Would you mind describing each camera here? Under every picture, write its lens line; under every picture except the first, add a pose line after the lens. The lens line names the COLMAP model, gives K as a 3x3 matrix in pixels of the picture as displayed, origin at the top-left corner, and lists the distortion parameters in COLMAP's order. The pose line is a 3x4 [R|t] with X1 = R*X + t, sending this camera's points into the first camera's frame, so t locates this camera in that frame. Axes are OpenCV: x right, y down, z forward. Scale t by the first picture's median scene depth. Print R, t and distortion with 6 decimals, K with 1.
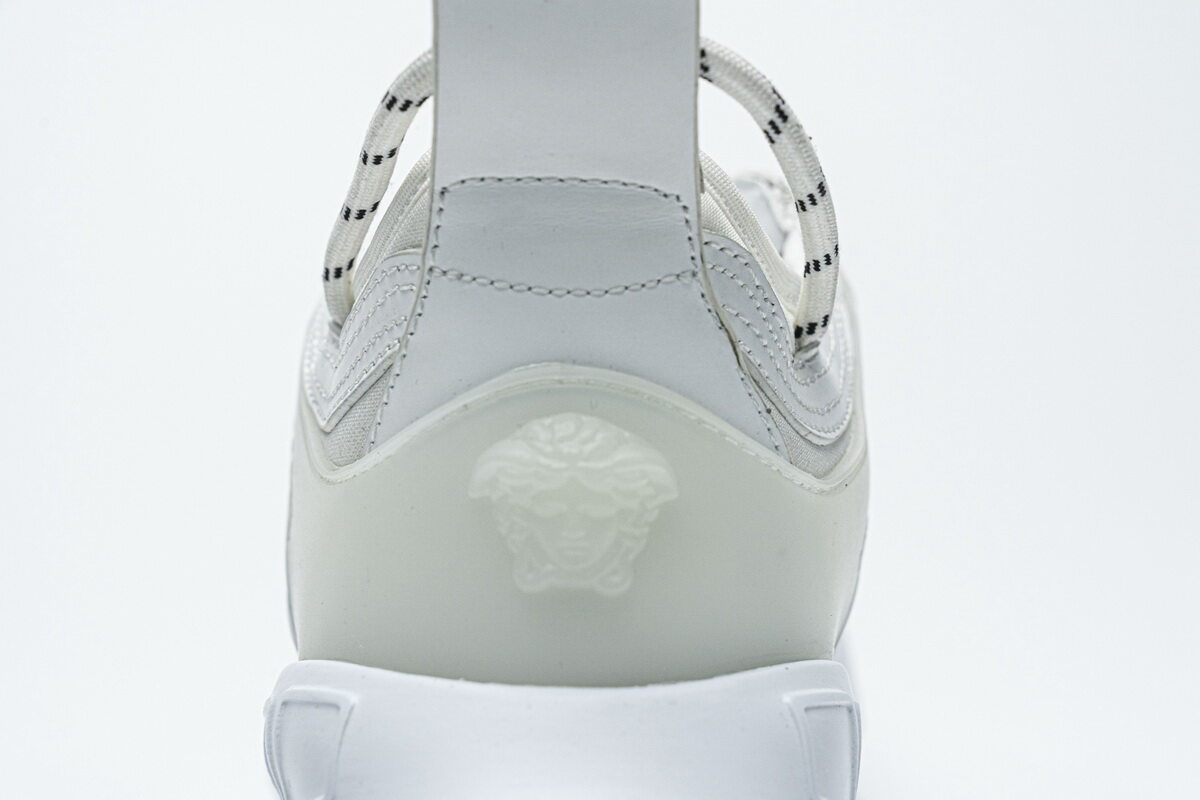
lens RADIAL K [[2336.5, 0, 600.0], [0, 2336.5, 400.0], [0, 0, 1]] dist [0.025087, -0.133716]
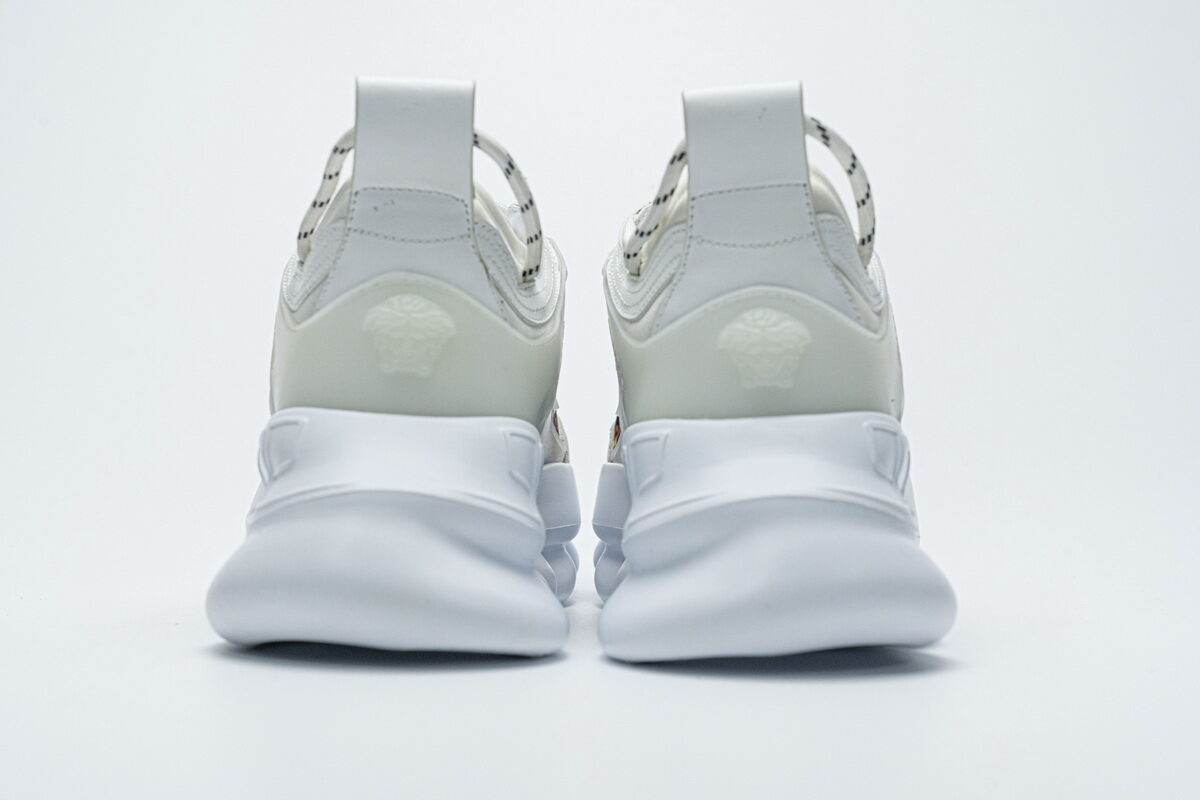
lens RADIAL K [[2336.5, 0, 600.0], [0, 2336.5, 400.0], [0, 0, 1]] dist [0.025087, -0.133716]
pose [[0.998343, 0.043211, 0.038009, 0.086102], [-0.041187, 0.997771, -0.052513, 0.209802], [-0.040193, 0.050860, 0.997897, -1.187442]]
